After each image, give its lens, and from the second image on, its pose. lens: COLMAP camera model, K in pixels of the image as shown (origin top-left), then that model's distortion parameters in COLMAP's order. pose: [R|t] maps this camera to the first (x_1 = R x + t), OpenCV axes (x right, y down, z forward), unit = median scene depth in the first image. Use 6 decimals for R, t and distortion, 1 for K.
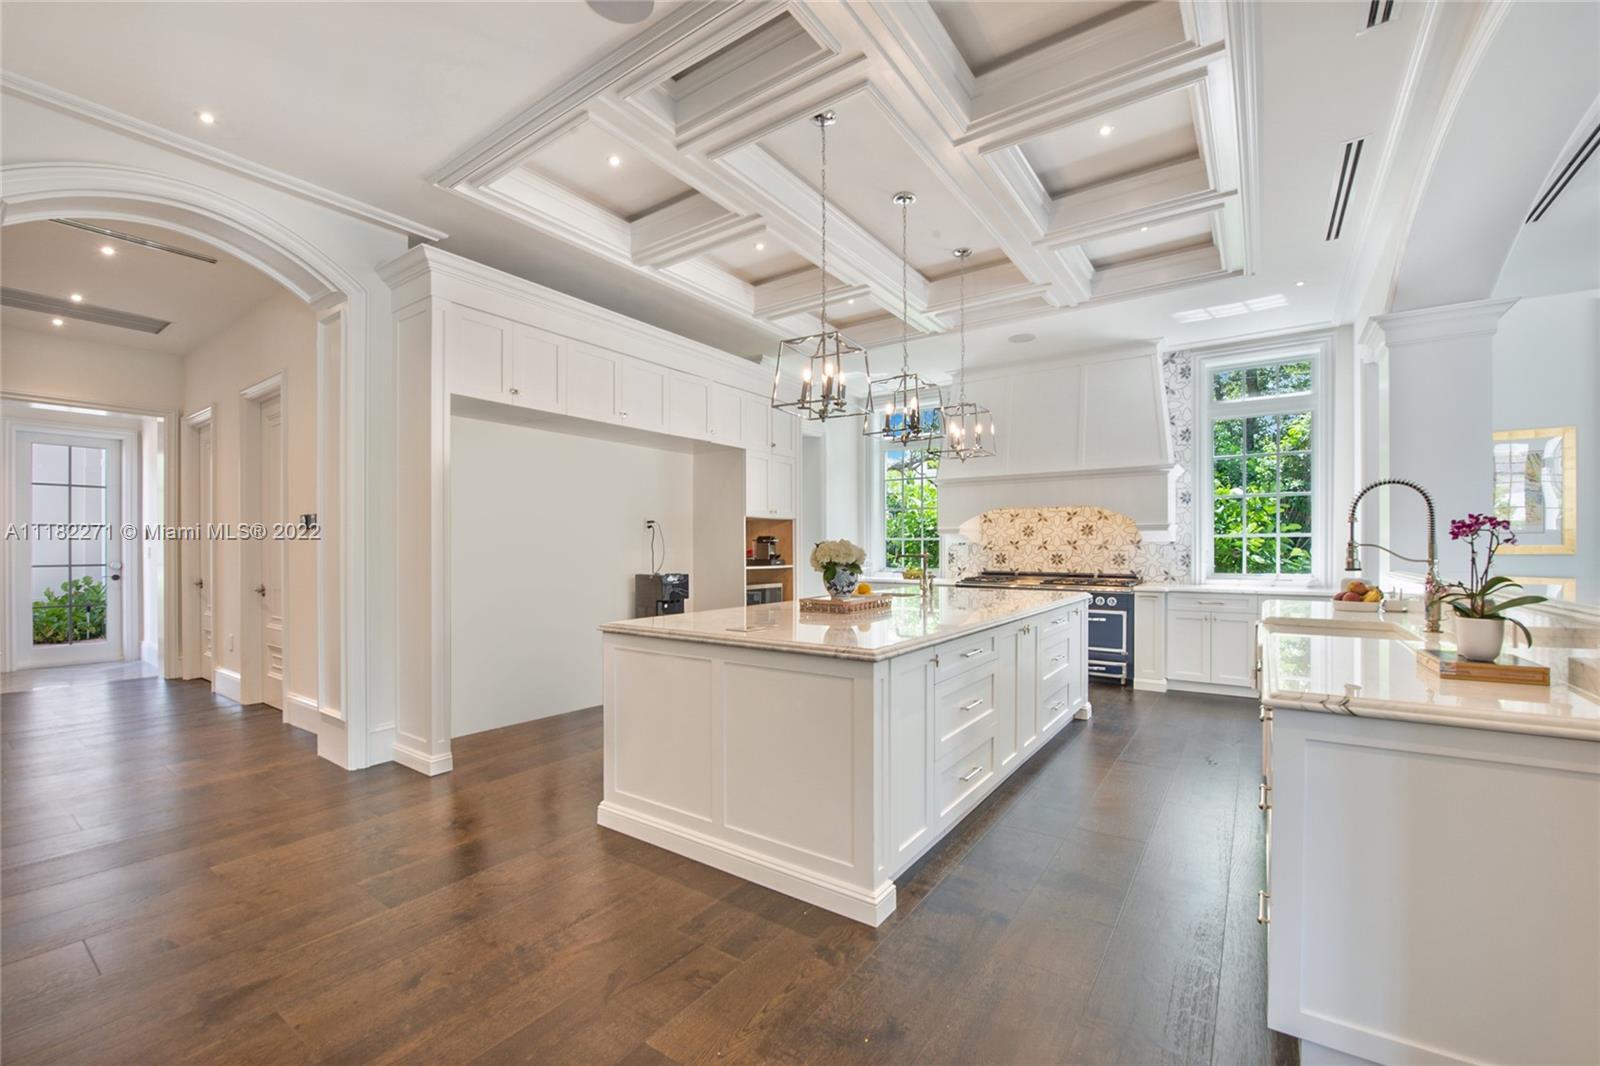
lens RADIAL K [[664.5, 0, 788.6], [0, 664.5, 542.2], [0, 0, 1]] dist [-0.016981, -0.000055]
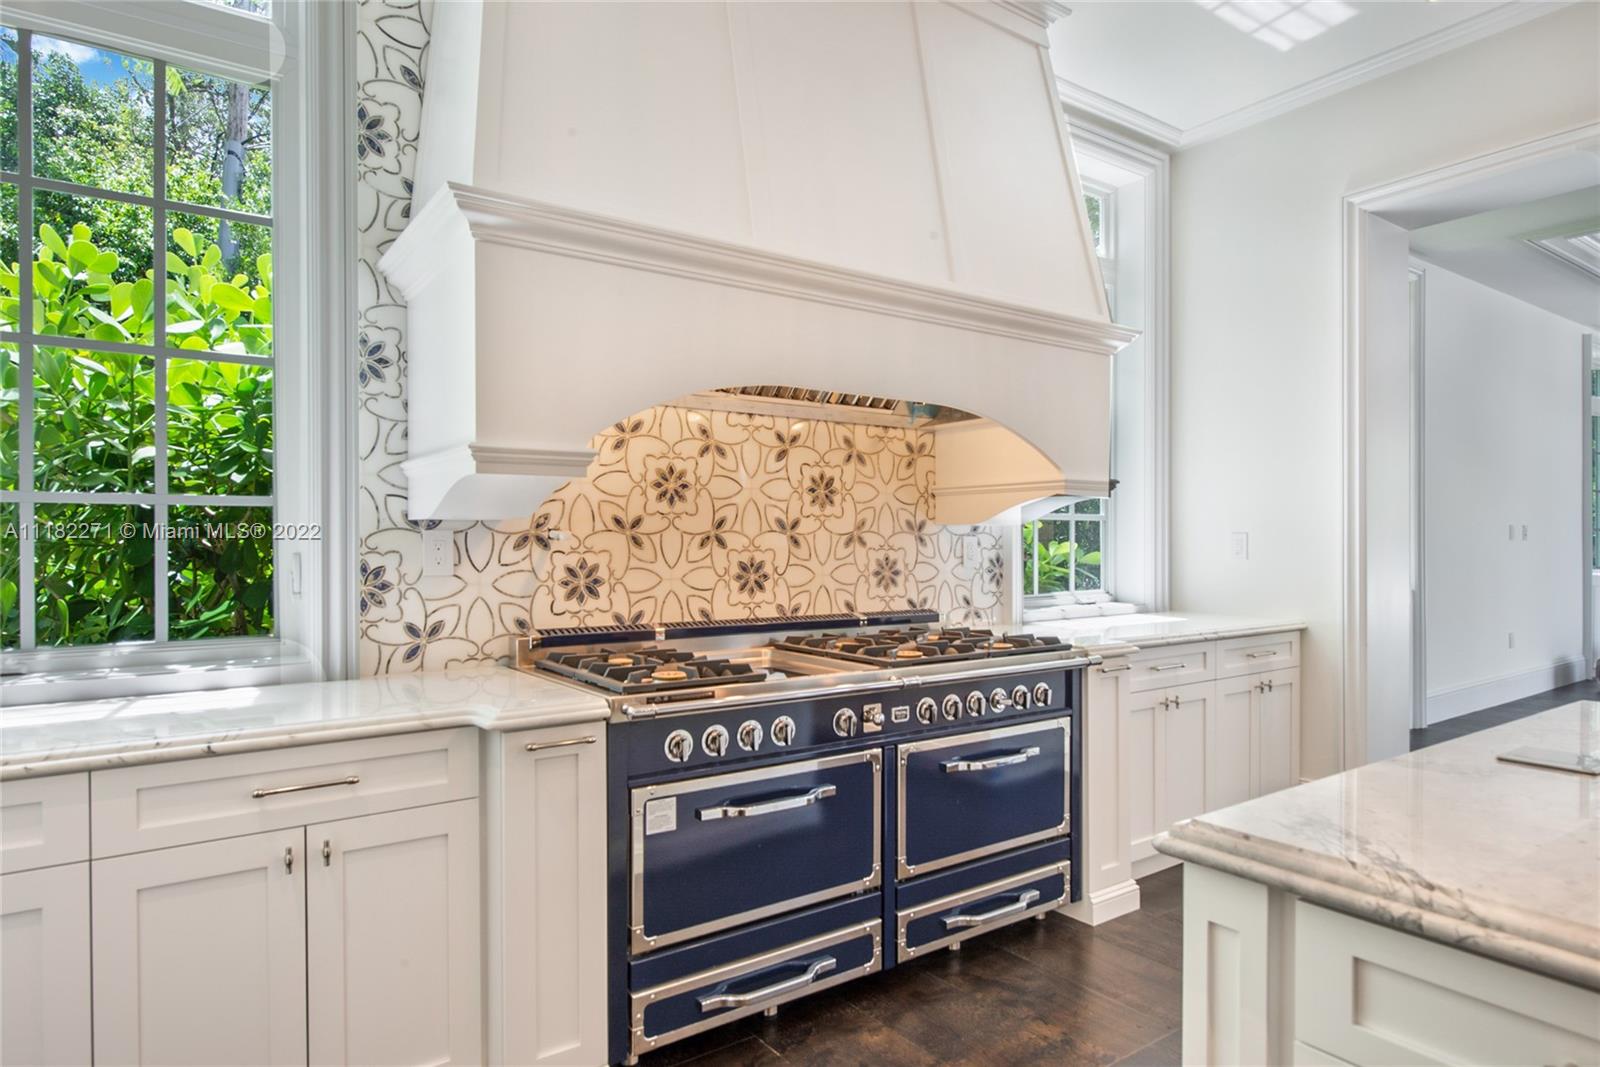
lens RADIAL K [[907.6, 0, 783.7], [0, 907.6, 543.7], [0, 0, 1]] dist [-0.003257, 0.001035]
pose [[0.312907, -0.002822, 0.949780, -0.007945], [-0.007857, 0.999954, 0.005560, 0.007450], [-0.949751, -0.009202, 0.312870, 0.880185]]
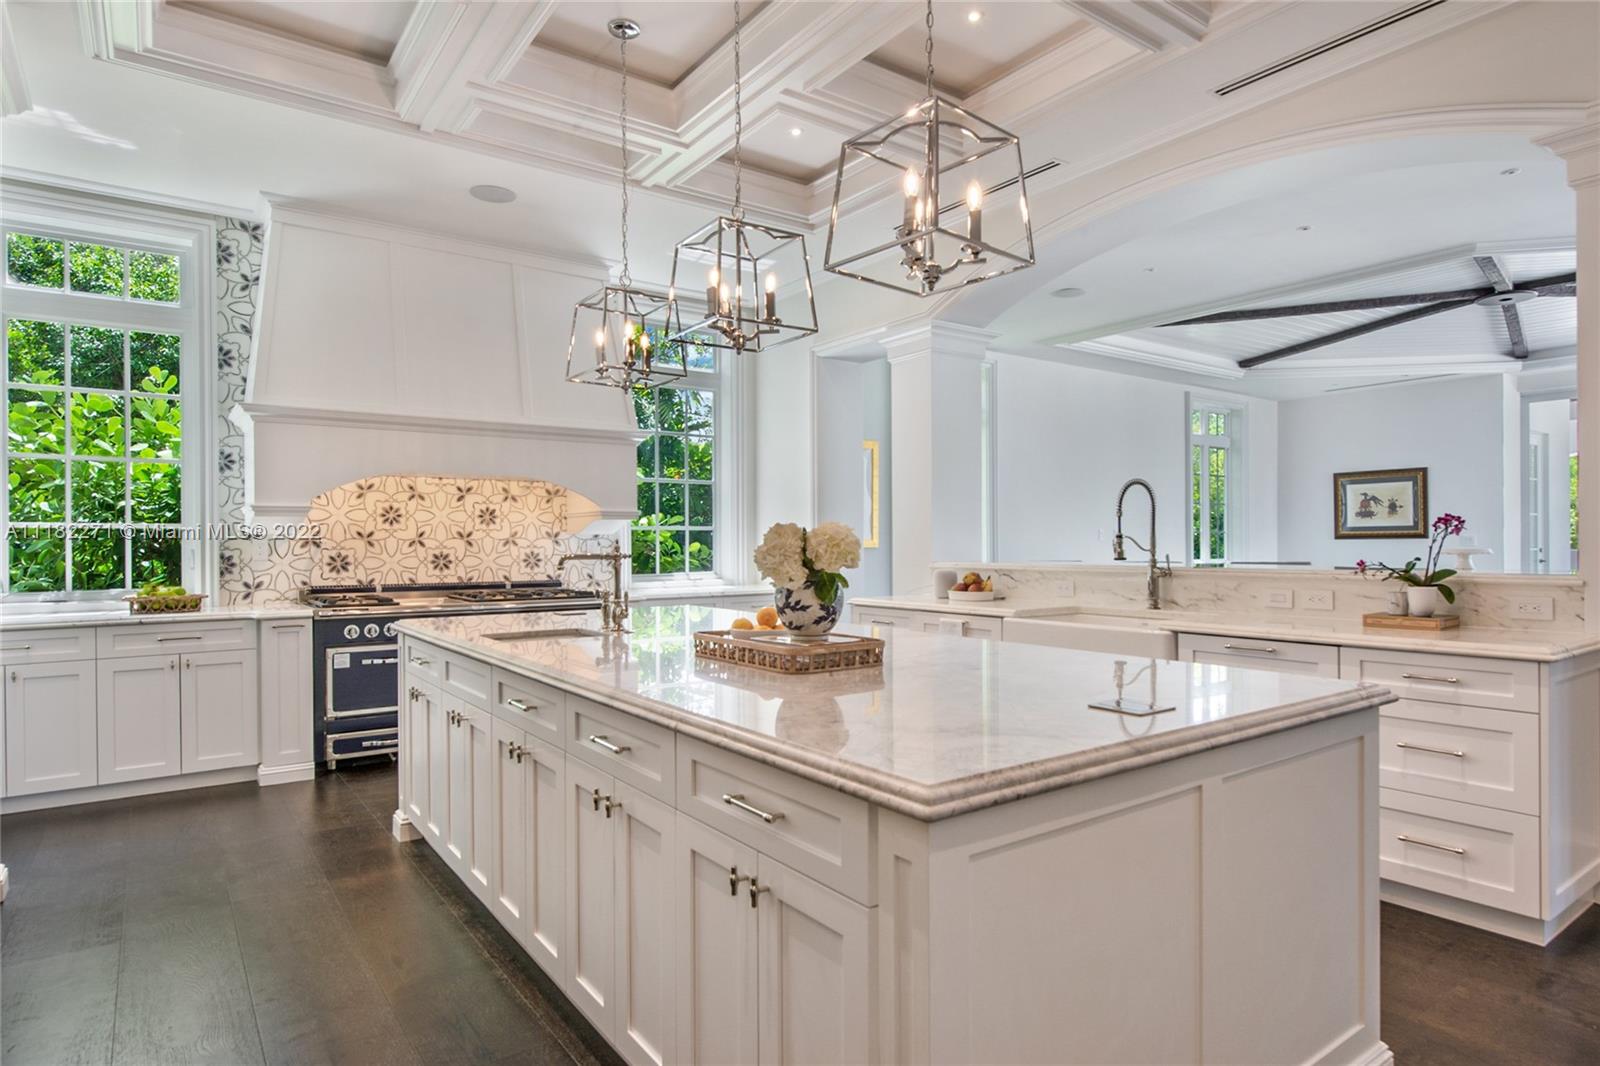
lens RADIAL K [[907.6, 0, 807.7], [0, 907.6, 543.9], [0, 0, 1]] dist [-0.003257, 0.001035]
pose [[0.305326, -0.001935, 0.952246, -0.311385], [-0.003714, 0.999988, 0.003223, 0.005082], [-0.952241, -0.004521, 0.305316, 0.428910]]
